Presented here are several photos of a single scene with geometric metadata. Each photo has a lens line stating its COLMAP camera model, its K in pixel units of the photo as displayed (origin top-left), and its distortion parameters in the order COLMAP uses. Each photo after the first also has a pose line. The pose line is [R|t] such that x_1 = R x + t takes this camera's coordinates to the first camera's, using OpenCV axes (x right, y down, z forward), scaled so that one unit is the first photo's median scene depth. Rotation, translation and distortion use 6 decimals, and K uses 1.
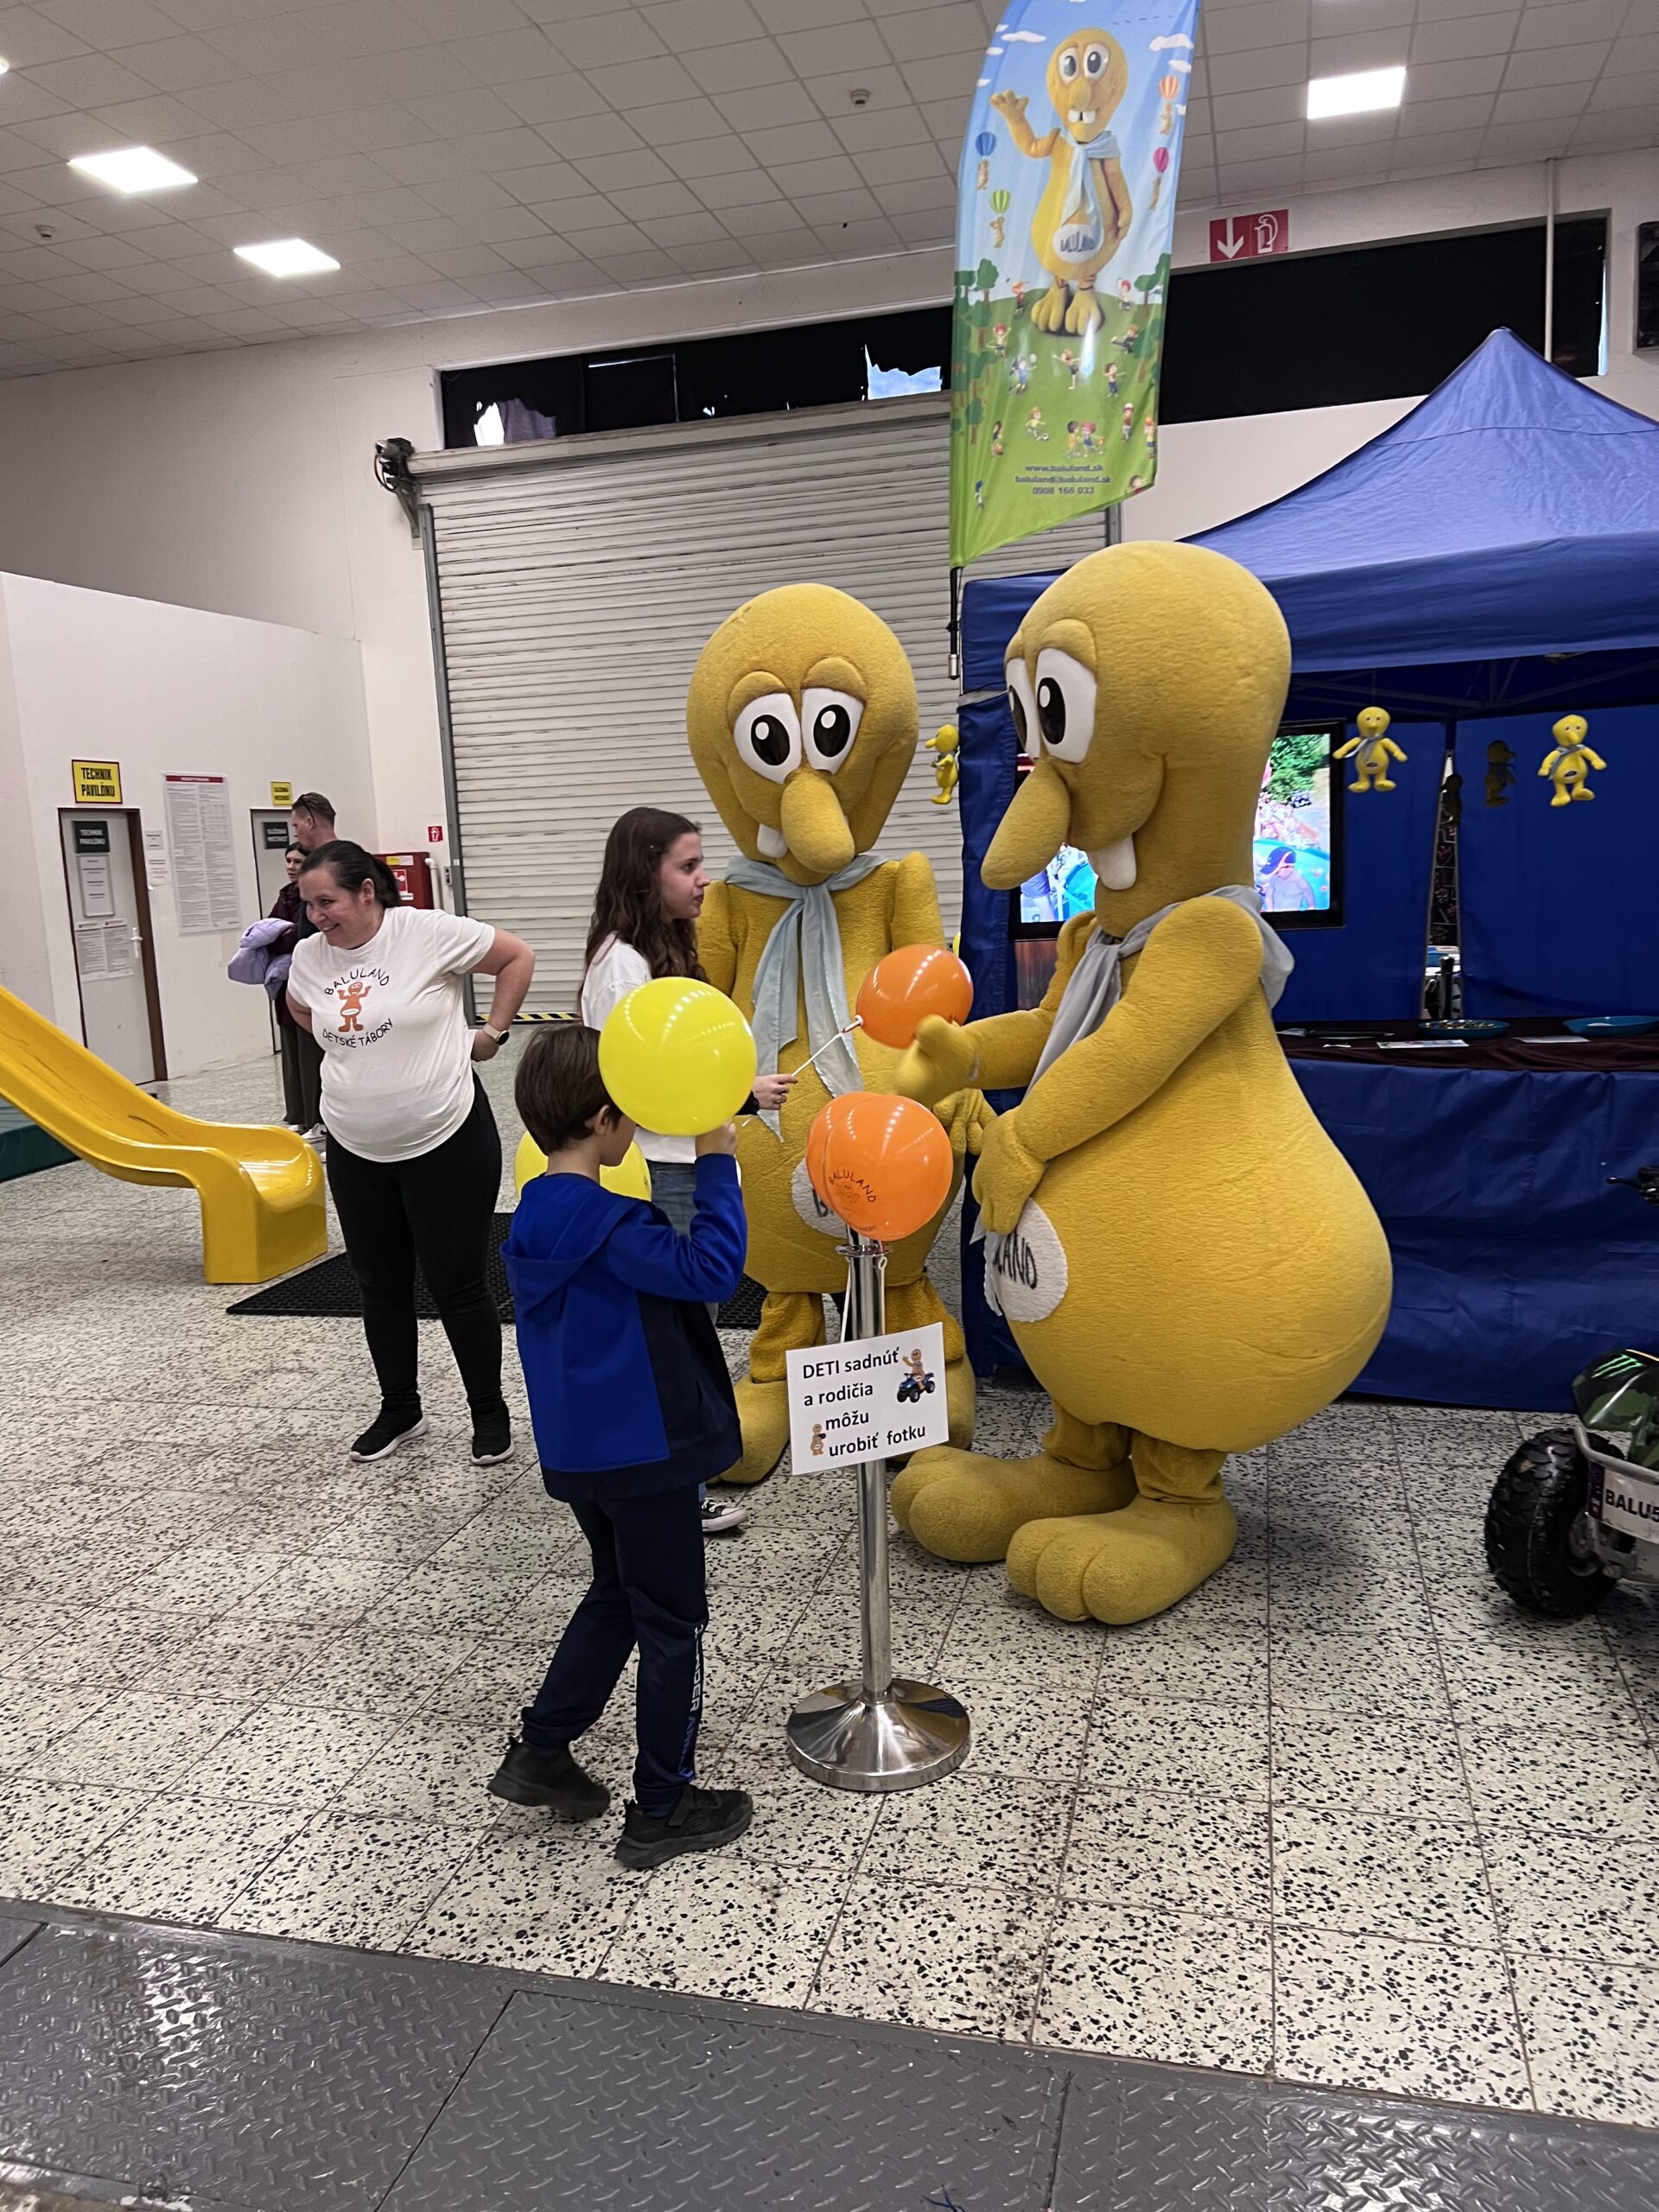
lens RADIAL K [[1663.3, 0, 815.2], [0, 1663.3, 1097.0], [0, 0, 1]] dist [0.052286, -0.059929]
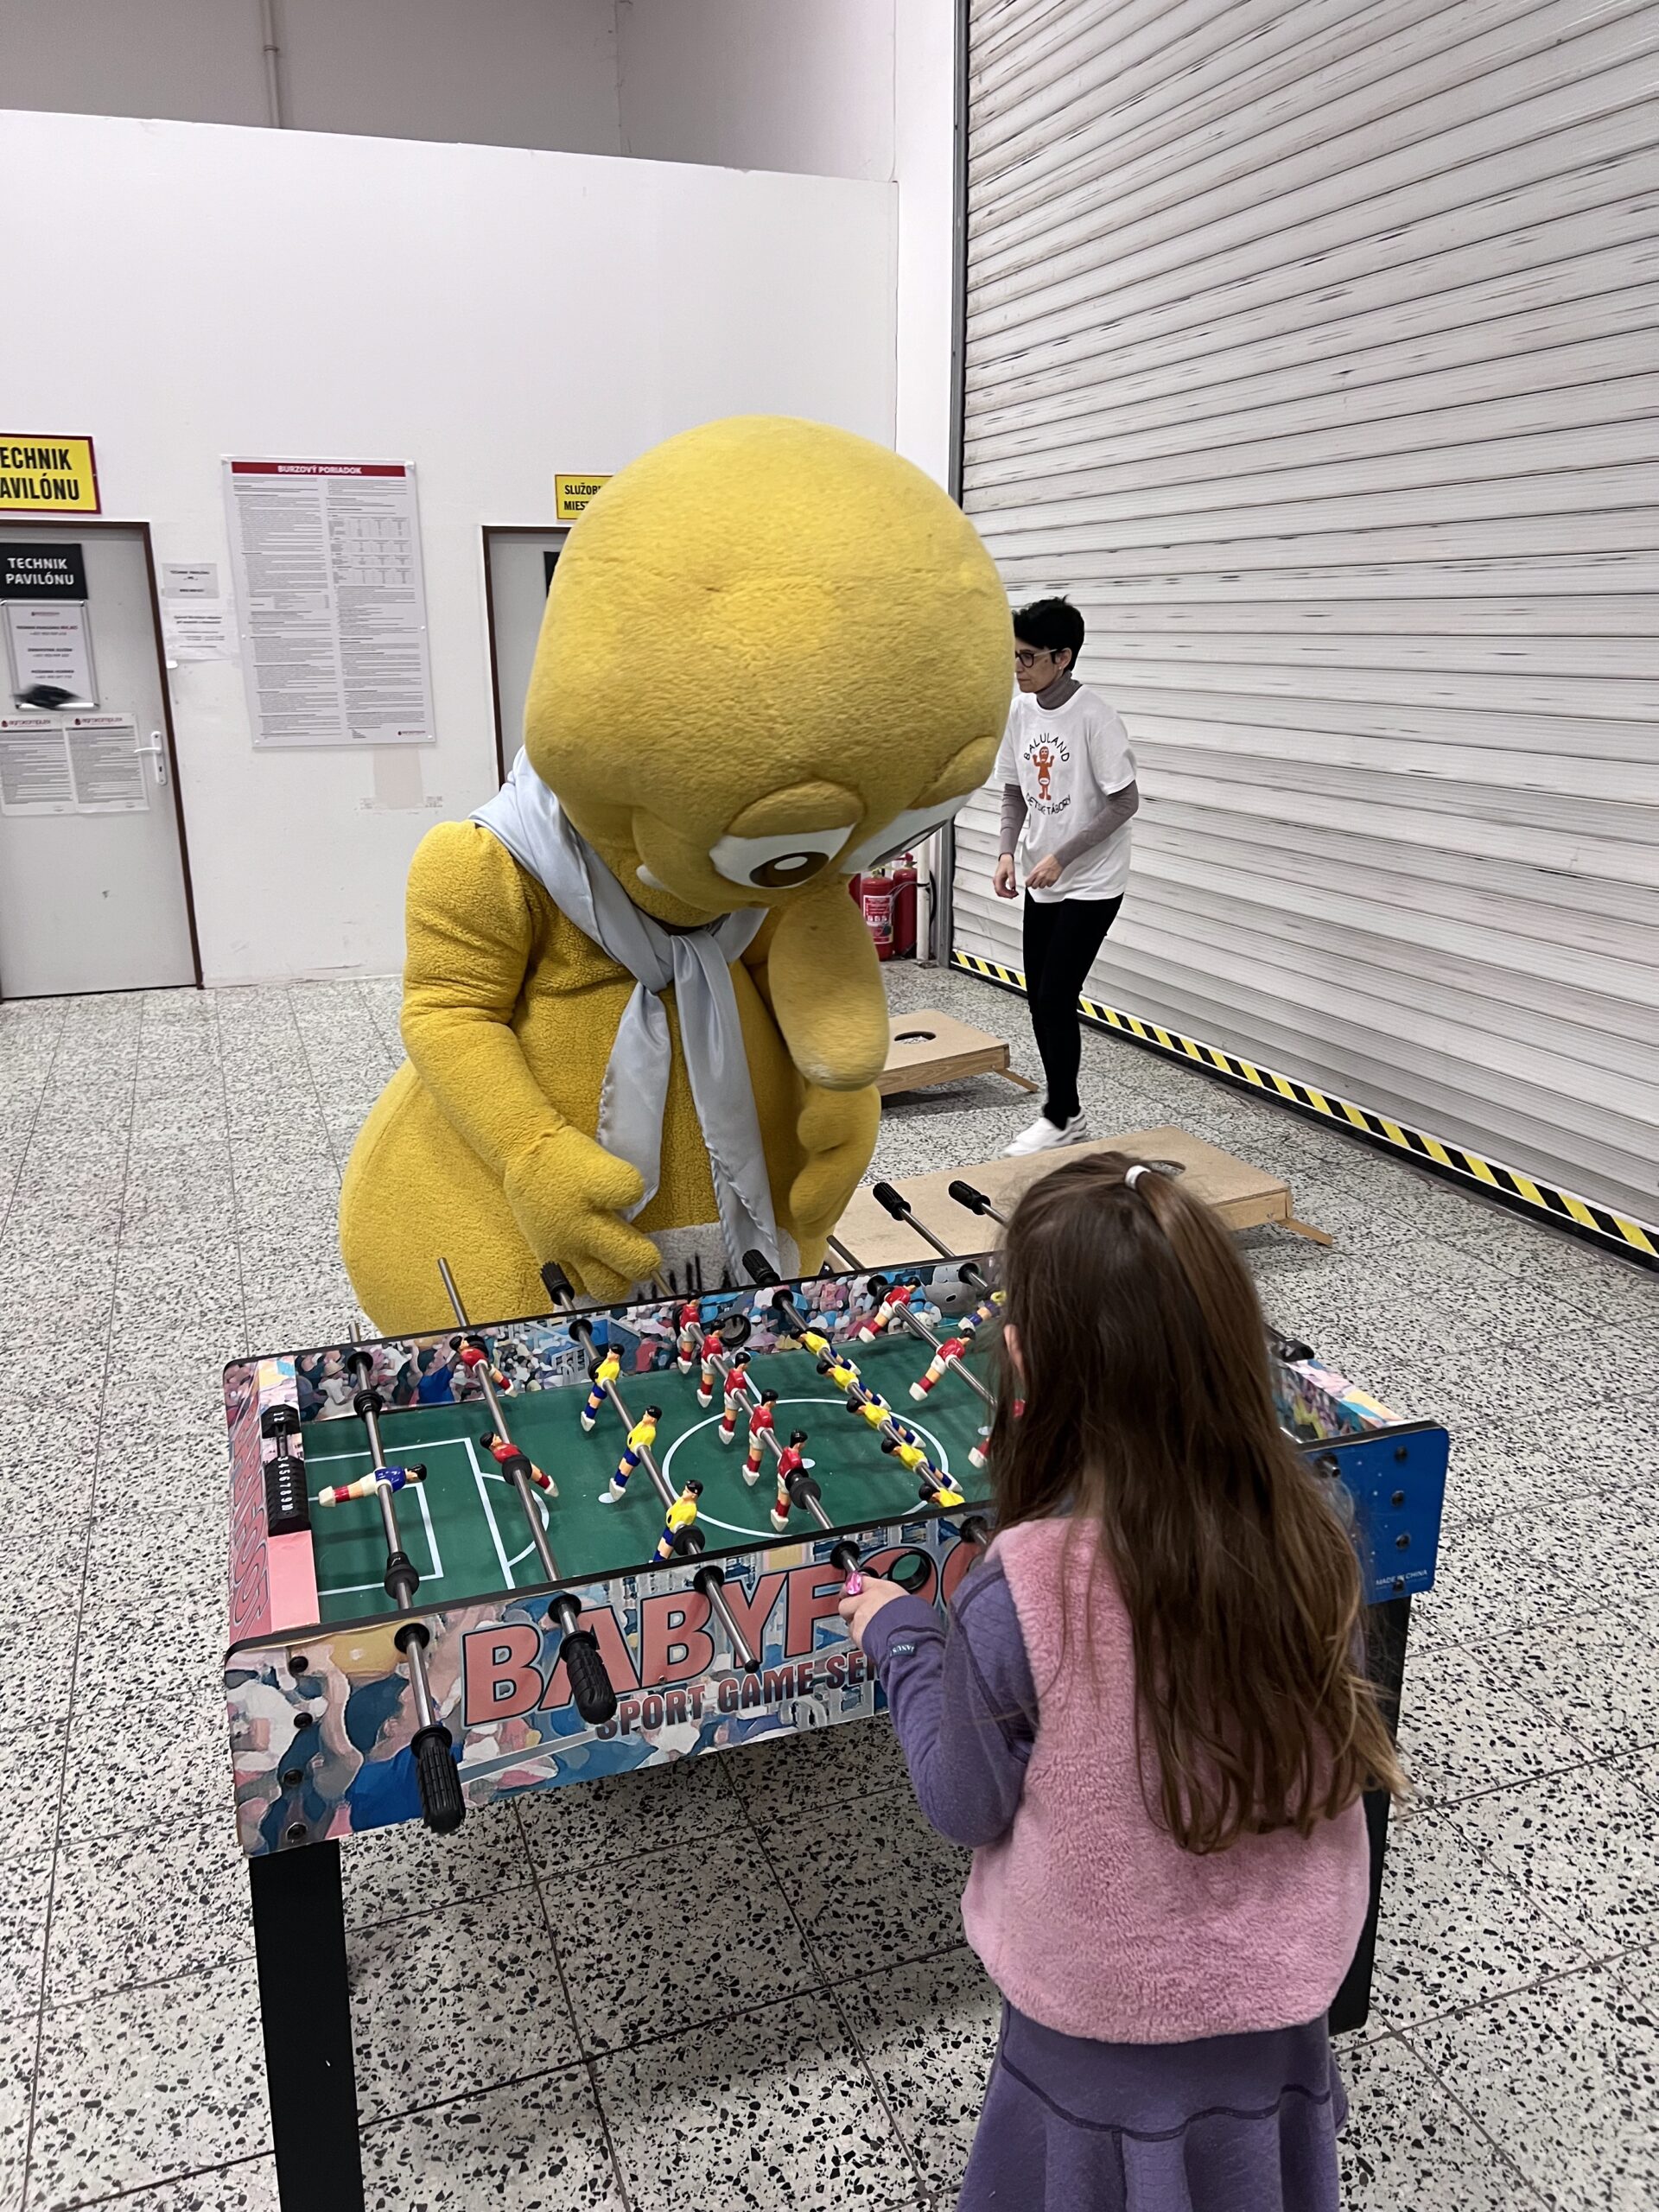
lens RADIAL K [[1663.3, 0, 841.4], [0, 1663.3, 1097.3], [0, 0, 1]] dist [0.052286, -0.059929]
pose [[0.575546, 0.267055, -0.772935, 0.609681], [-0.145538, 0.963536, 0.224537, -0.384531], [0.804715, -0.016740, 0.593425, 2.229272]]
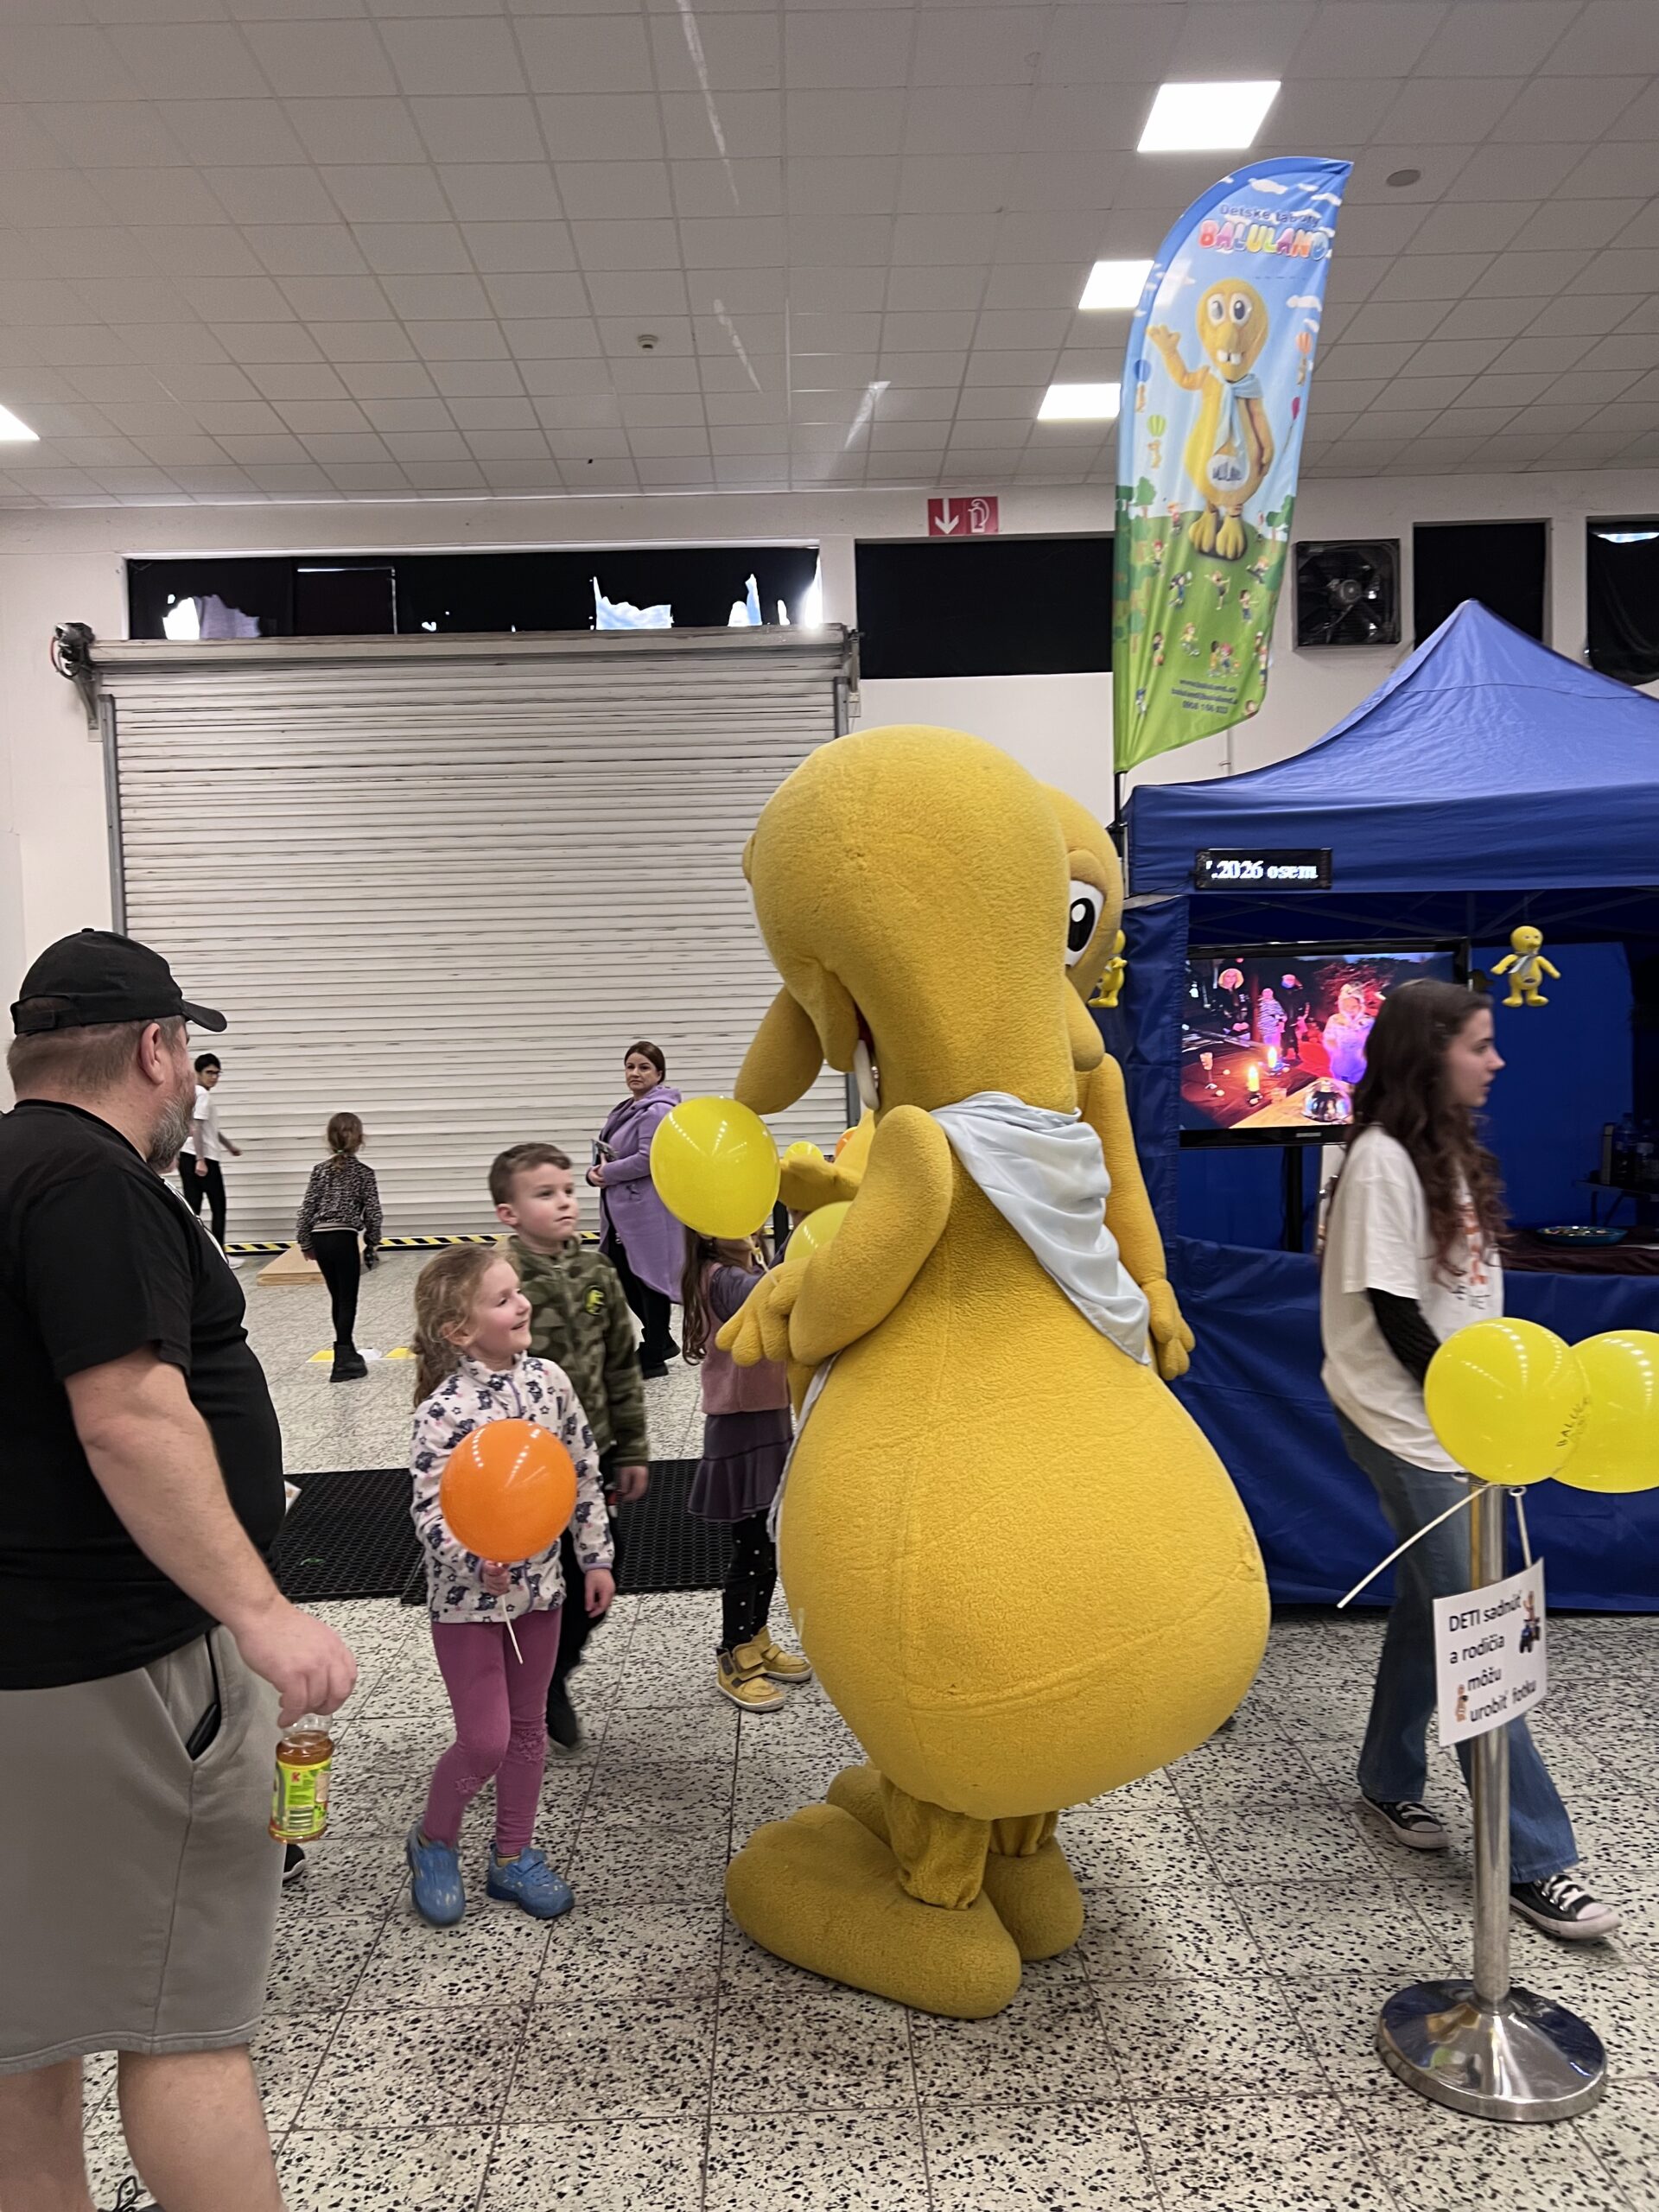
lens RADIAL K [[1663.3, 0, 806.9], [0, 1663.3, 1121.7], [0, 0, 1]] dist [0.052286, -0.059929]
pose [[0.962807, 0.009138, 0.270035, -0.343857], [0.024350, 0.992426, -0.120405, 0.001099], [-0.269090, 0.122503, 0.955292, 0.132844]]
